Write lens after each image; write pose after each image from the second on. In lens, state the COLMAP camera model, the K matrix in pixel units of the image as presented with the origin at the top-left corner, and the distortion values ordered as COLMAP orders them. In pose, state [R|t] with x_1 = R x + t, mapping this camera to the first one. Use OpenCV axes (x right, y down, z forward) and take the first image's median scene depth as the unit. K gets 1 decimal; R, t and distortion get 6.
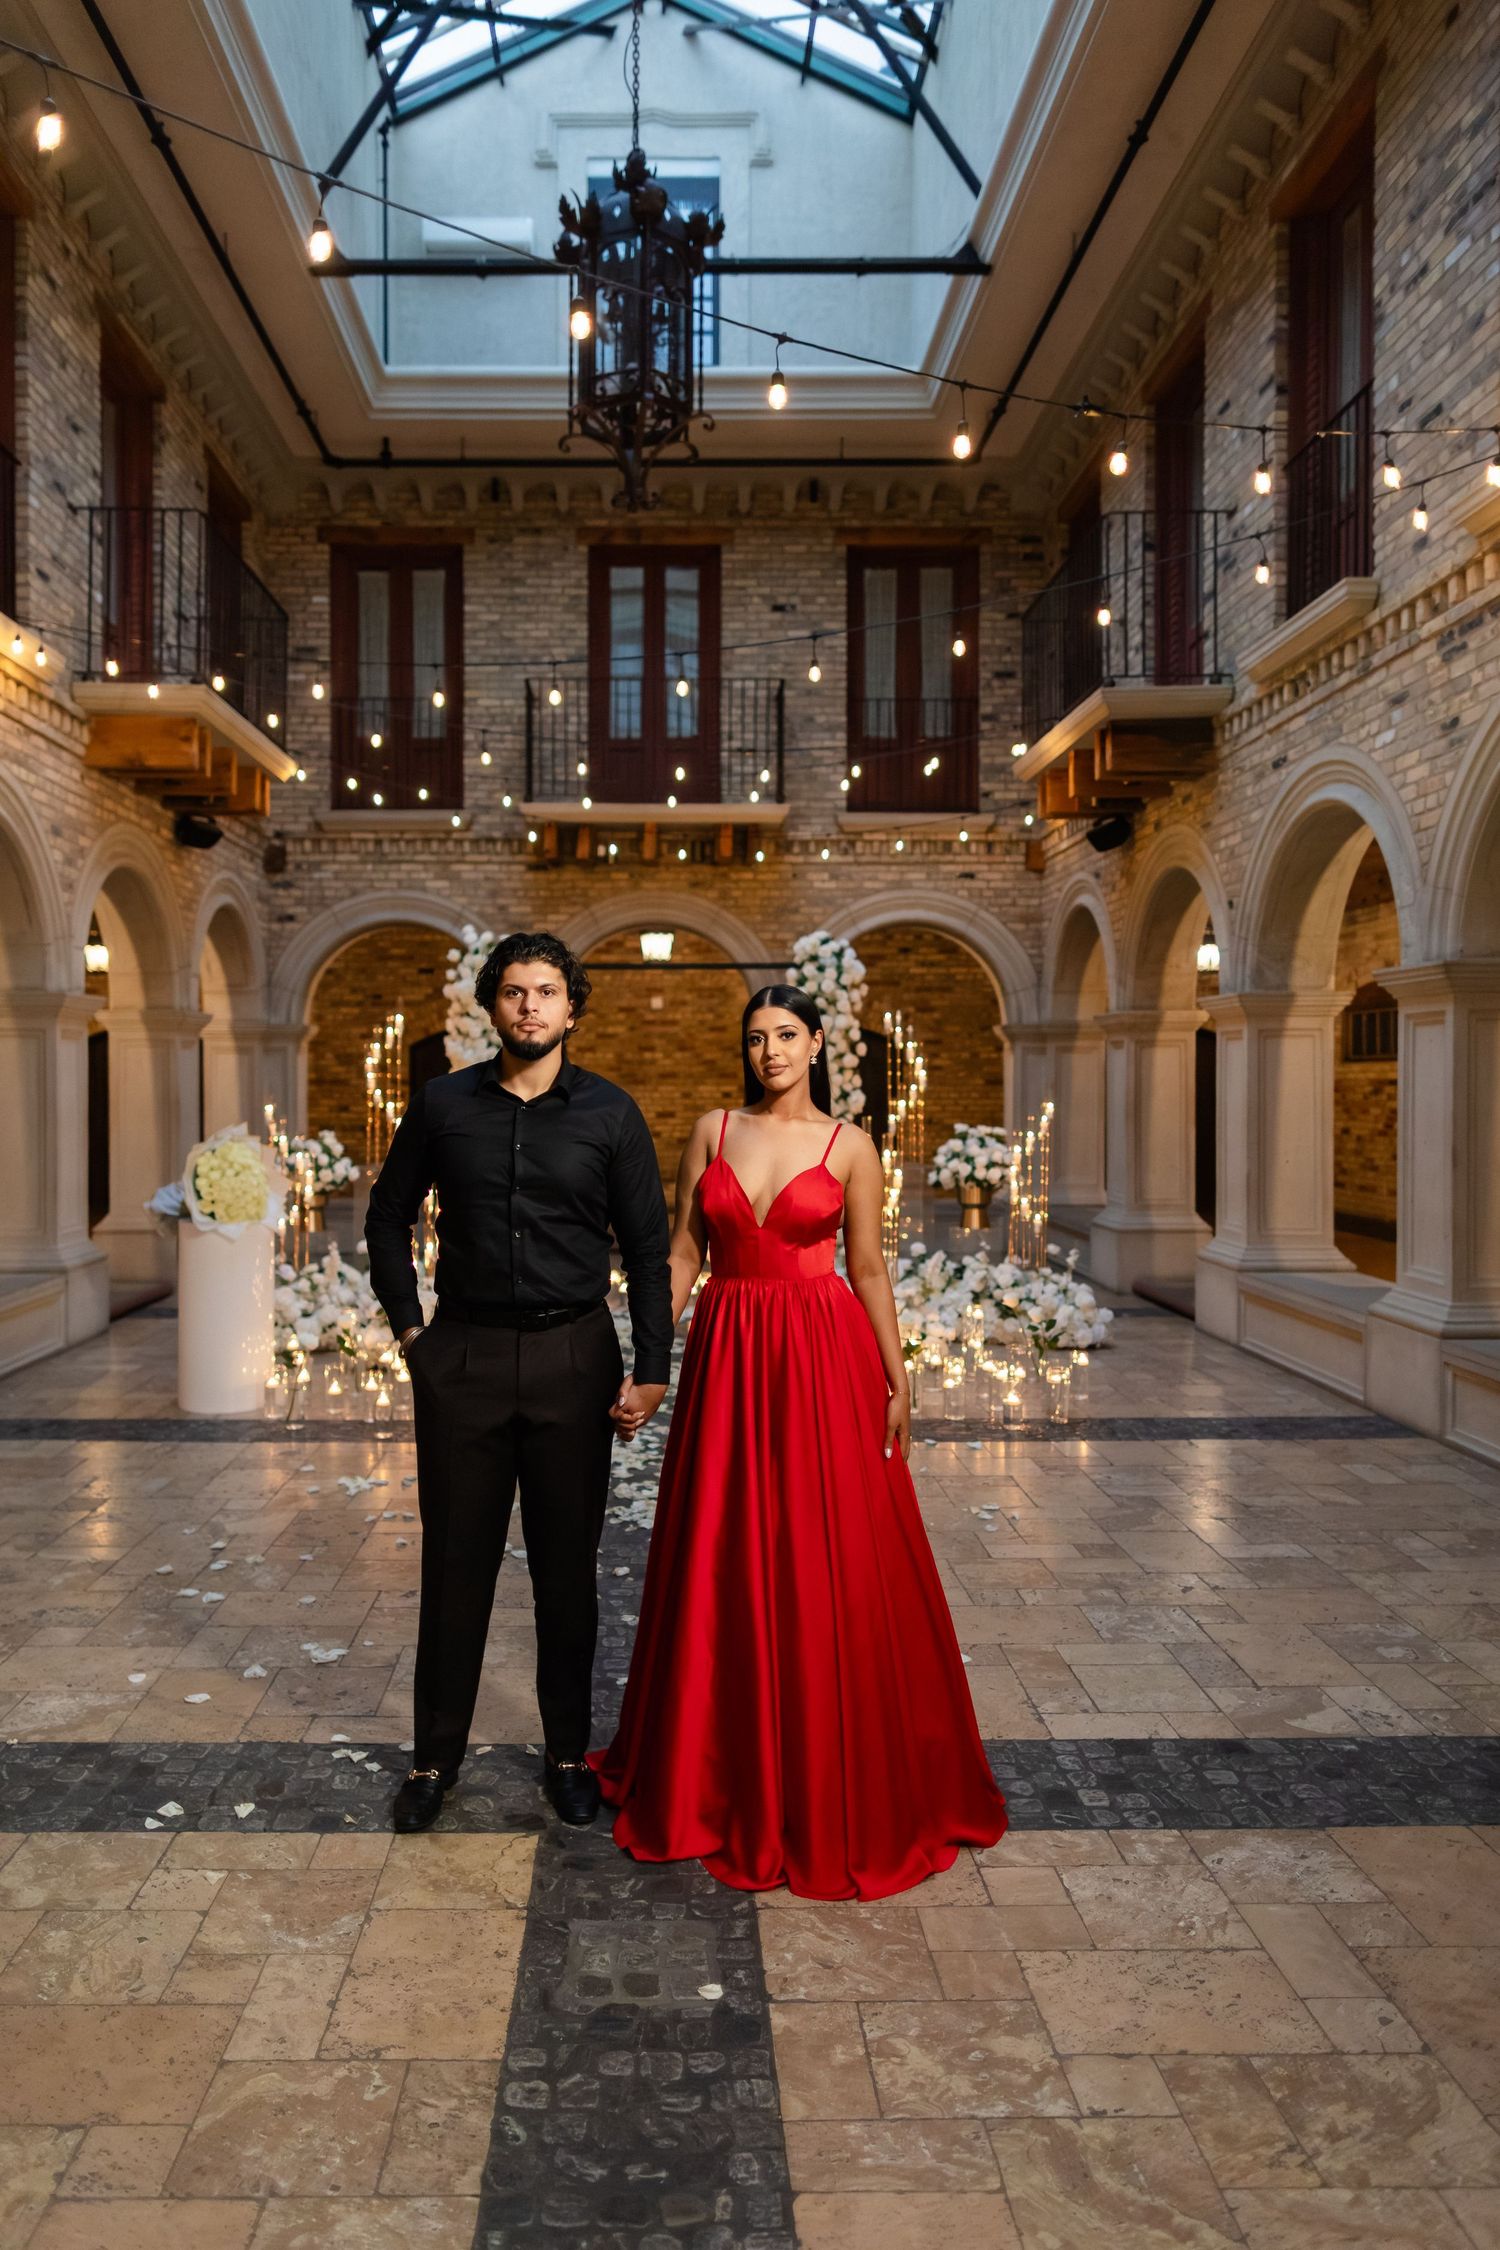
lens RADIAL K [[1533.9, 0, 663.0], [0, 1533.9, 1094.8], [0, 0, 1]] dist [-0.004022, -0.001184]
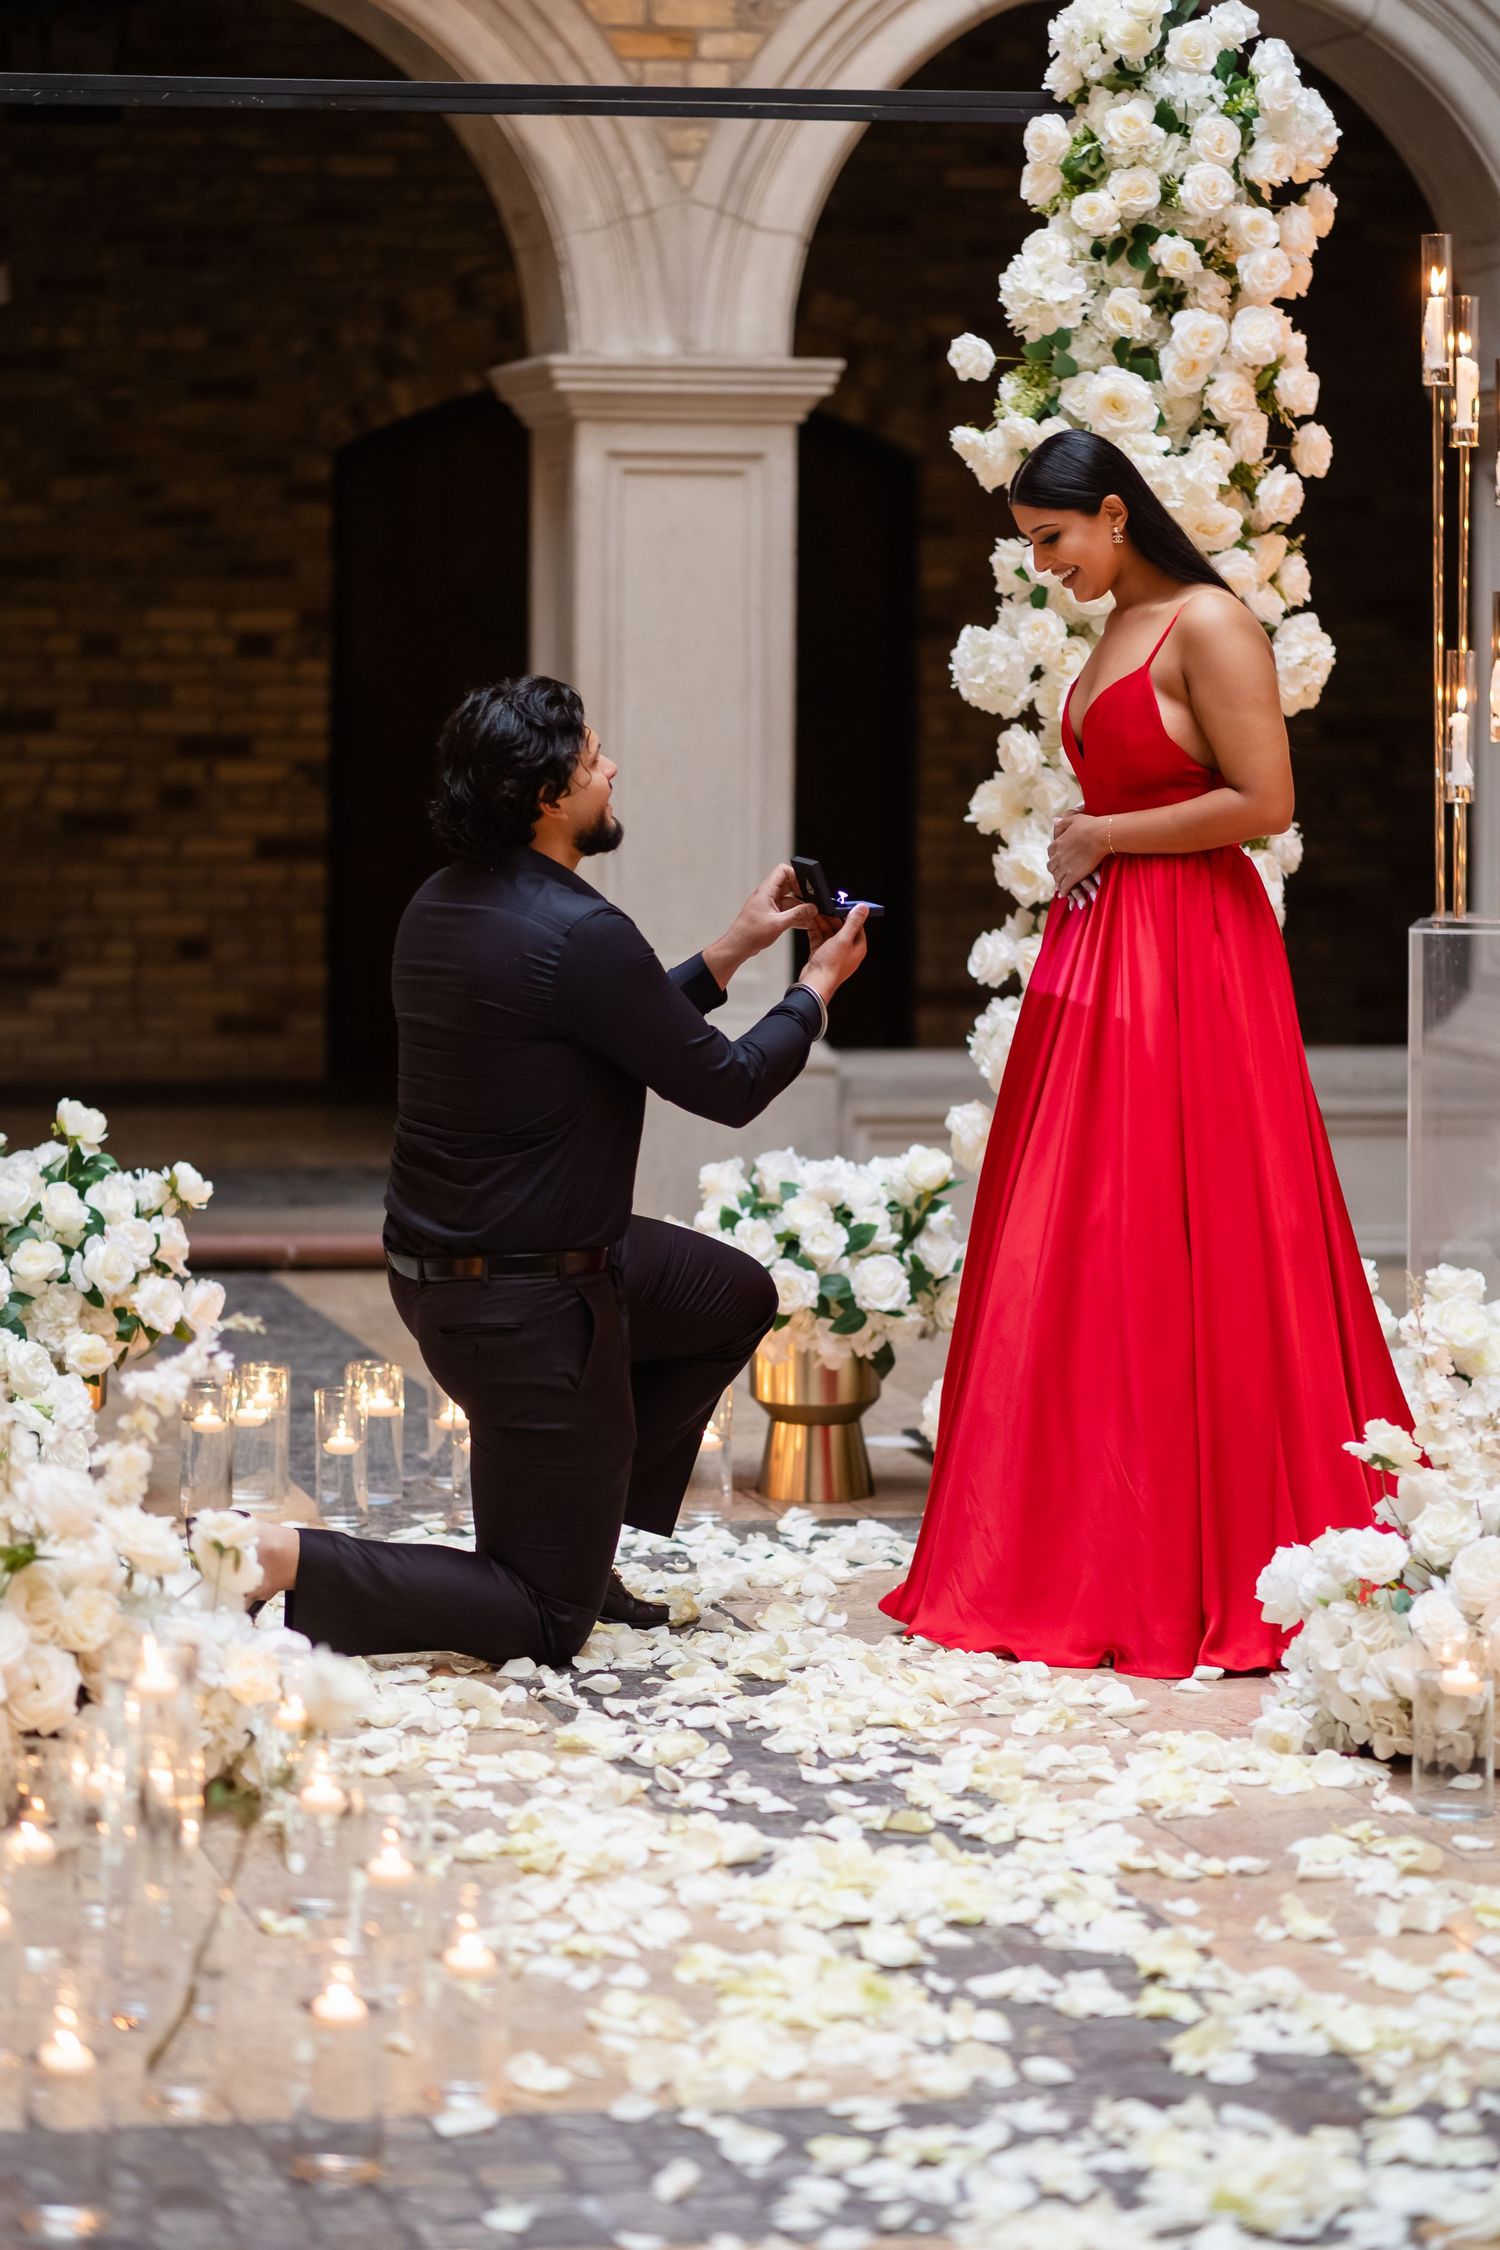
lens RADIAL K [[5428.4, 0, 236.8], [0, 5428.4, 644.9], [0, 0, 1]] dist [-0.061832, 0.983915]
pose [[0.986556, 0.008129, 0.163219, -0.181708], [-0.007399, 0.999960, -0.005082, 0.006936], [-0.163253, 0.003806, 0.986577, 0.173095]]
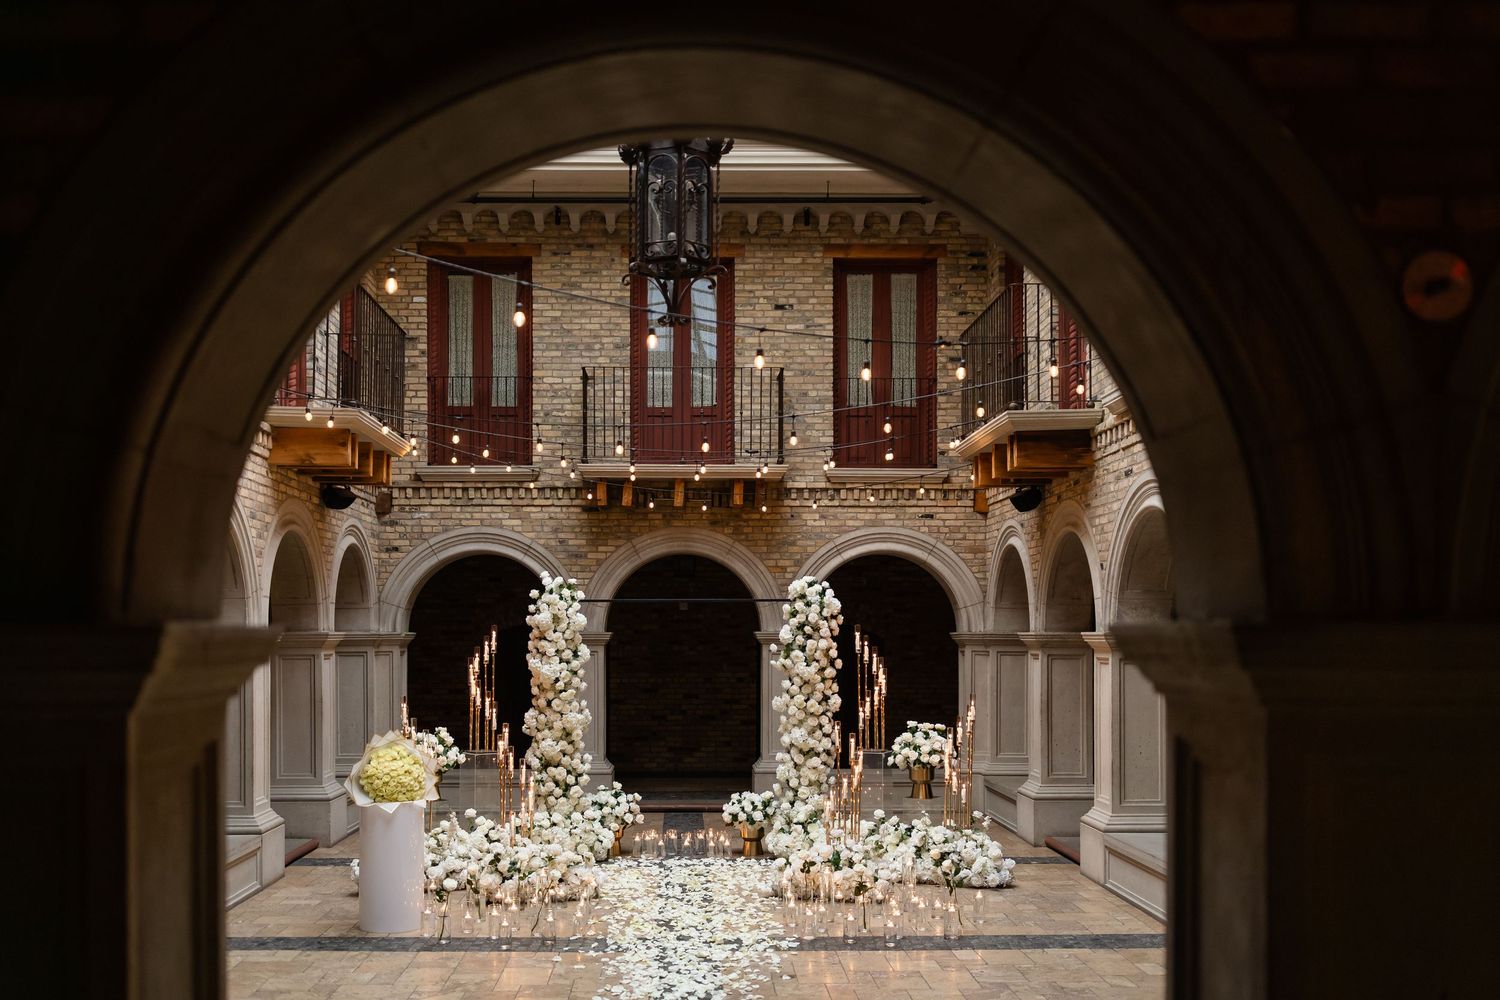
lens RADIAL K [[1451.8, 0, 699.1], [0, 1451.8, 620.1], [0, 0, 1]] dist [0.008368, -0.002212]
pose [[0.999949, -0.000777, 0.010088, -0.005191], [0.000967, 0.999824, -0.018754, -0.044388], [-0.010071, 0.018763, 0.999773, -0.267694]]
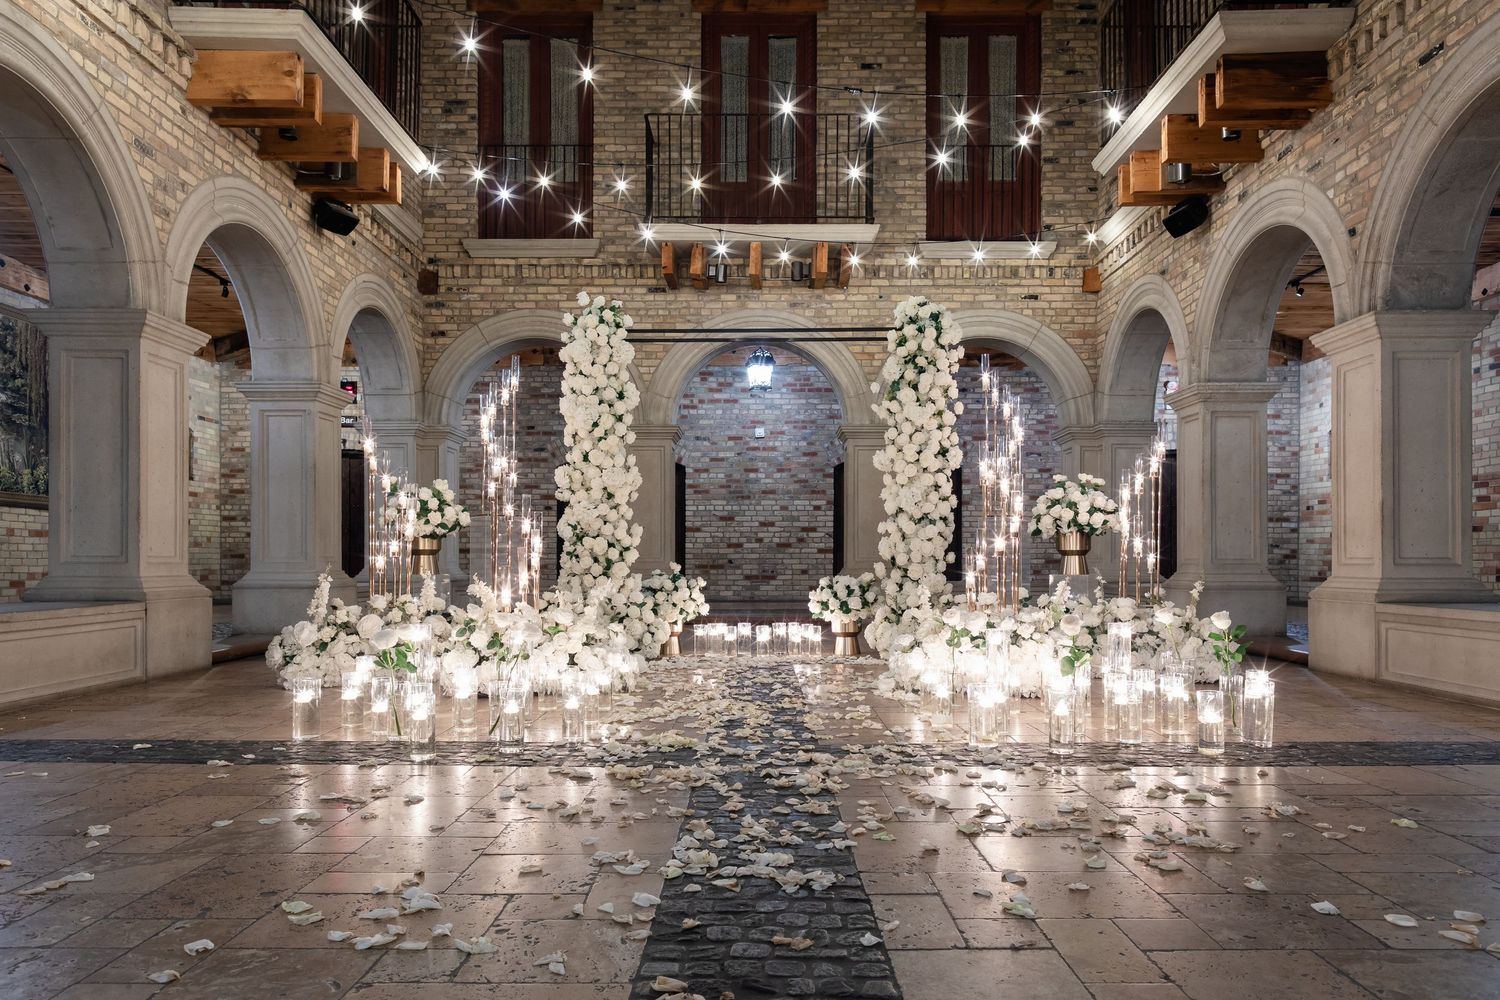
lens RADIAL K [[1035.3, 0, 755.4], [0, 1035.3, 550.2], [0, 0, 1]] dist [0.004709, 0.004679]
pose [[0.999985, 0.000571, -0.005514, -0.004823], [-0.000672, 0.999832, -0.018332, 0.079685], [0.005502, 0.018335, 0.999817, 0.298309]]
